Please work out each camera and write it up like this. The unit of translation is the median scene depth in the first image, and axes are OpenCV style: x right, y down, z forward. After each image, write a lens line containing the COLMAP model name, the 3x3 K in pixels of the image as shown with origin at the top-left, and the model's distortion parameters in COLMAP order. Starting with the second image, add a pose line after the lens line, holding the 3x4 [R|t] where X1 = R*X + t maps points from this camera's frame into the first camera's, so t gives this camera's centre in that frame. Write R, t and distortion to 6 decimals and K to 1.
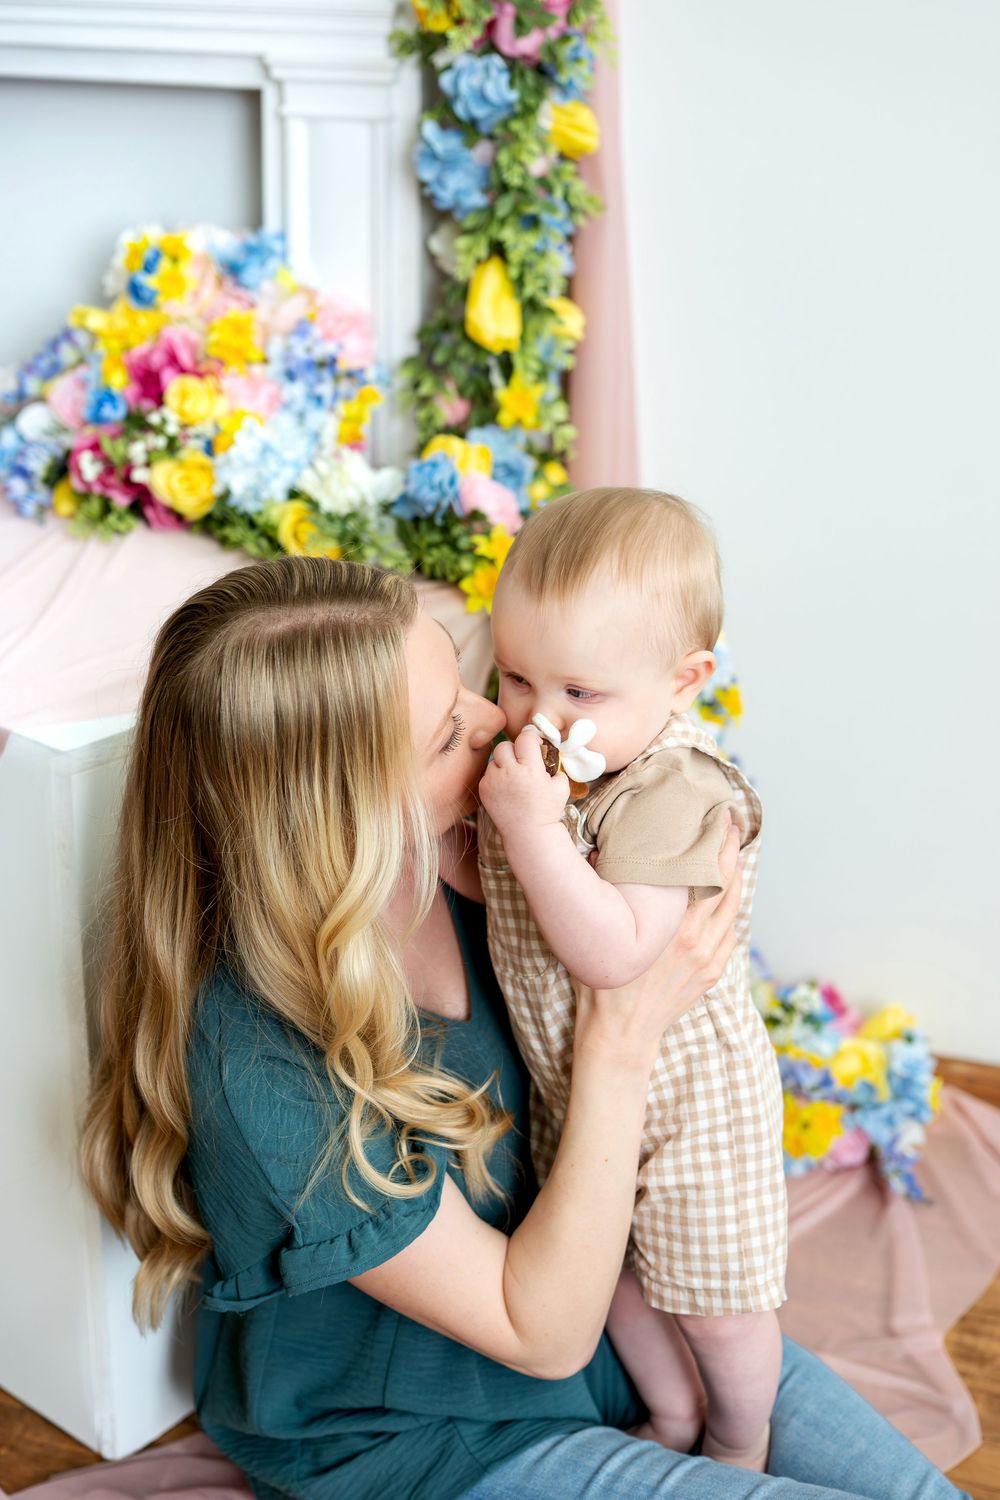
lens RADIAL K [[2017.8, 0, 501.4], [0, 2017.8, 728.2], [0, 0, 1]] dist [-0.025601, 0.054042]
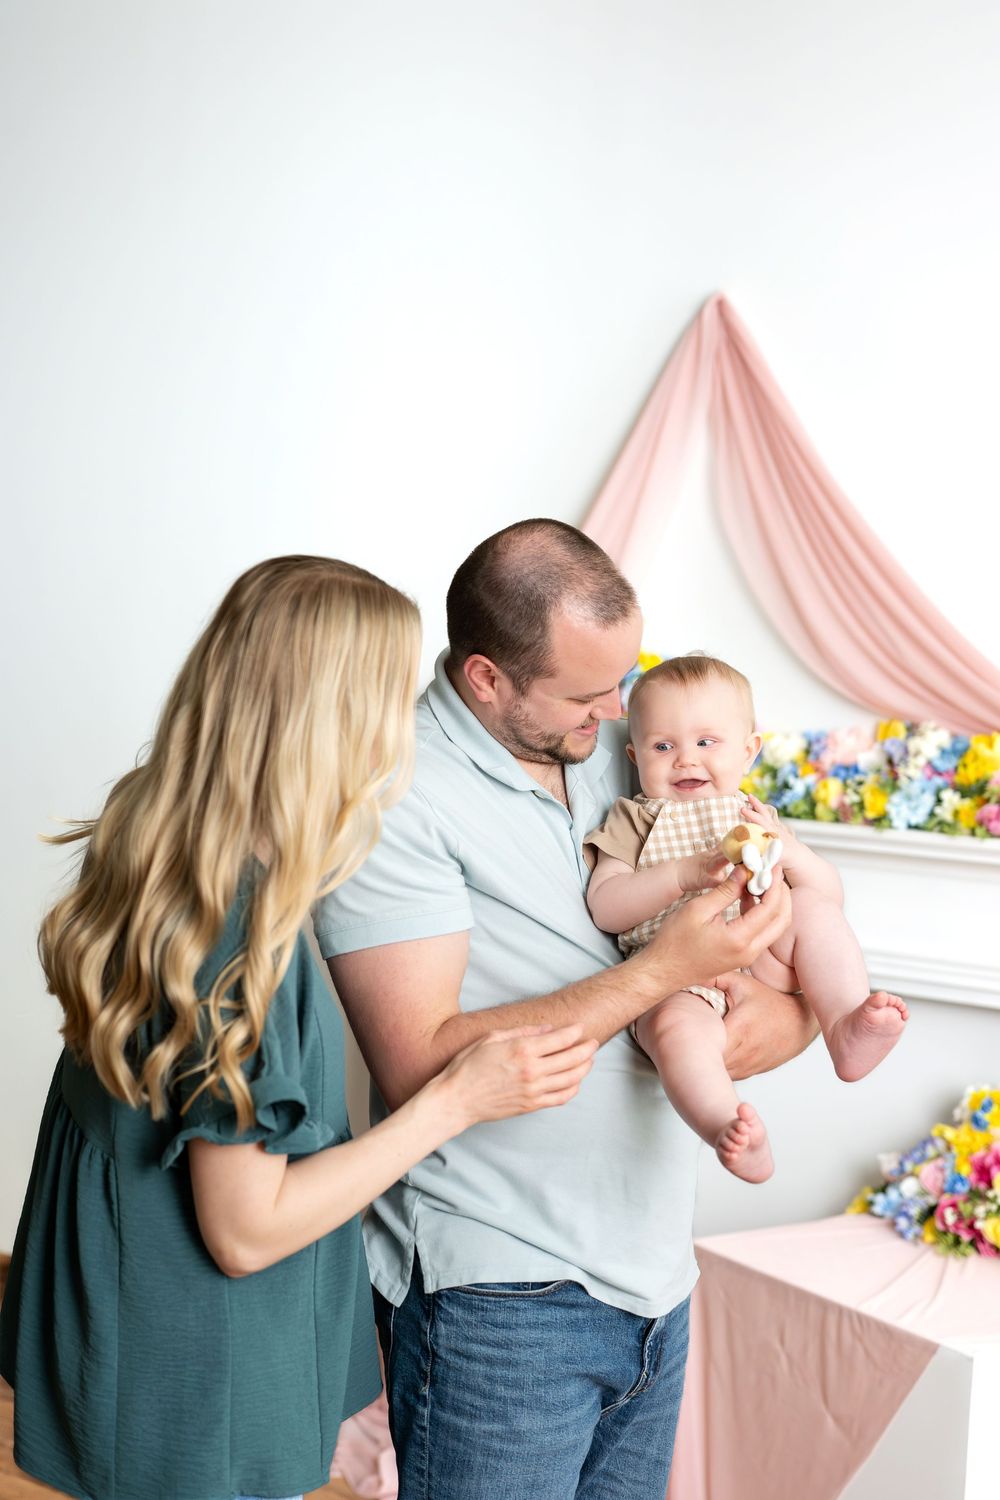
lens RADIAL K [[2064.5, 0, 500.0], [0, 2064.5, 750.0], [0, 0, 1]] dist [-0.017271, 0.082649]
pose [[0.957410, 0.045567, -0.285115, -0.081074], [-0.141782, 0.934412, -0.326761, 0.140316], [0.251525, 0.353268, 0.901075, -0.912369]]
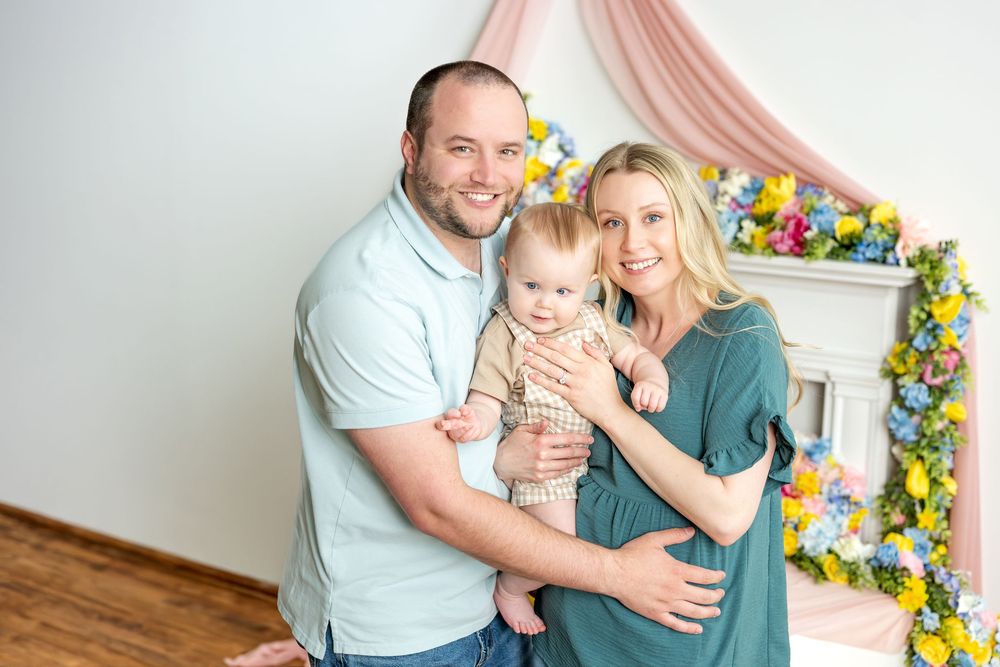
lens RADIAL K [[1376.3, 0, 499.1], [0, 1376.3, 317.2], [0, 0, 1]] dist [-0.017271, 0.082649]
pose [[0.950939, 0.049005, -0.305472, 0.013156], [-0.115125, 0.972519, -0.202368, -0.005316], [0.287161, 0.227607, 0.930448, -0.743120]]
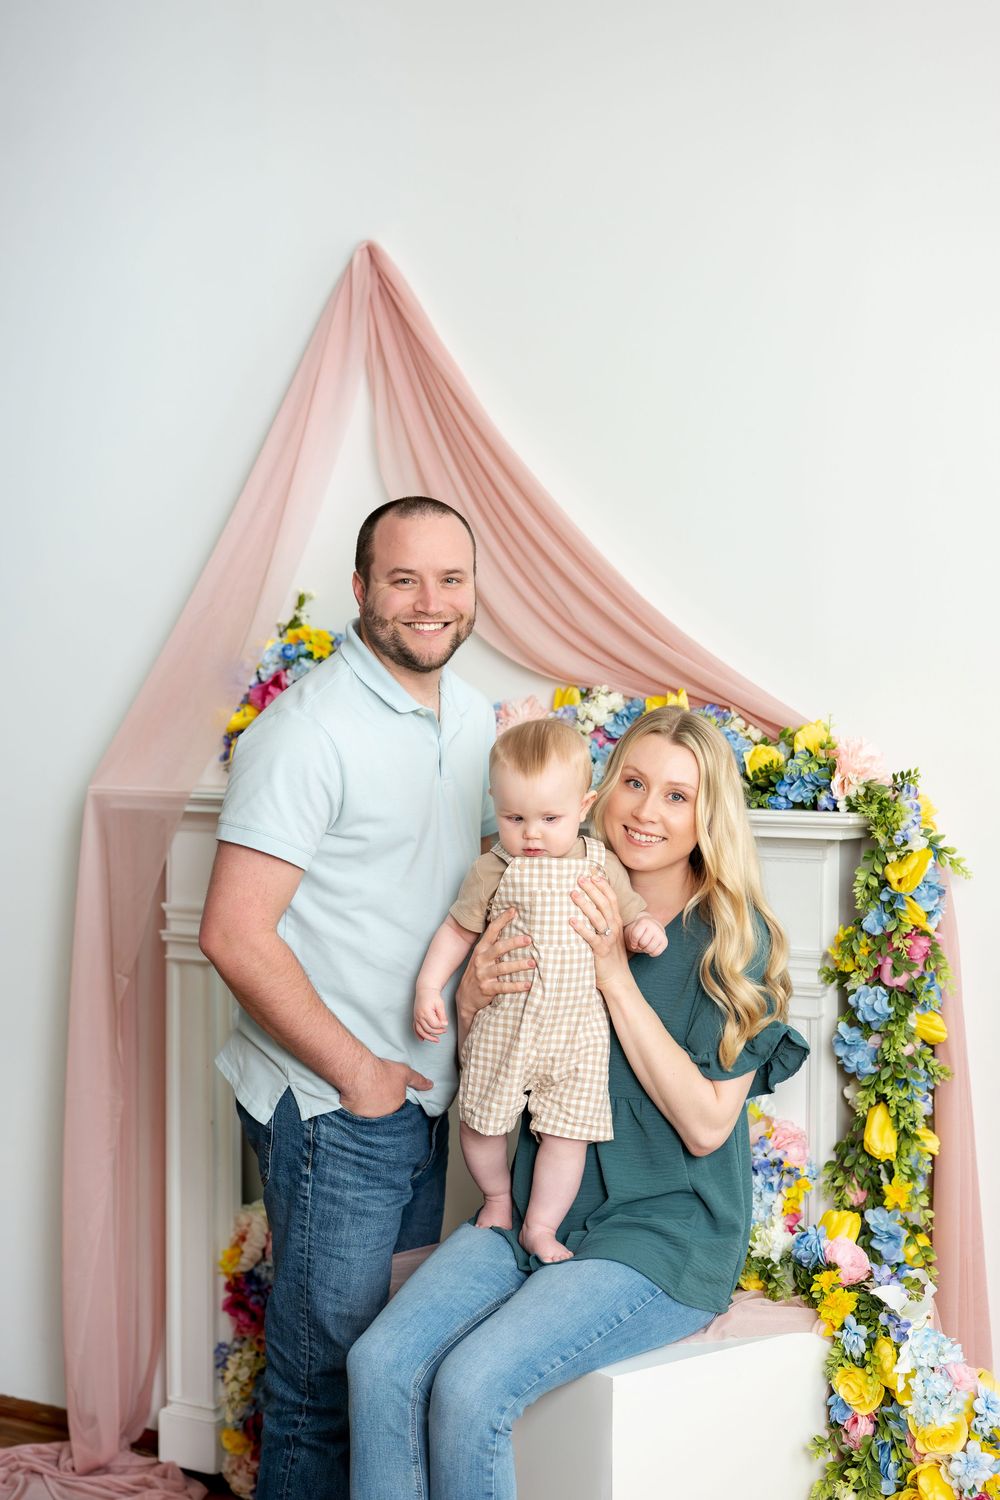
lens RADIAL K [[2064.5, 0, 500.0], [0, 2064.5, 750.0], [0, 0, 1]] dist [-0.017271, 0.082649]
pose [[0.971065, -0.006648, -0.238721, 0.097324], [-0.078737, 0.934807, -0.346319, 0.102372], [0.225460, 0.355094, 0.907235, -0.688620]]
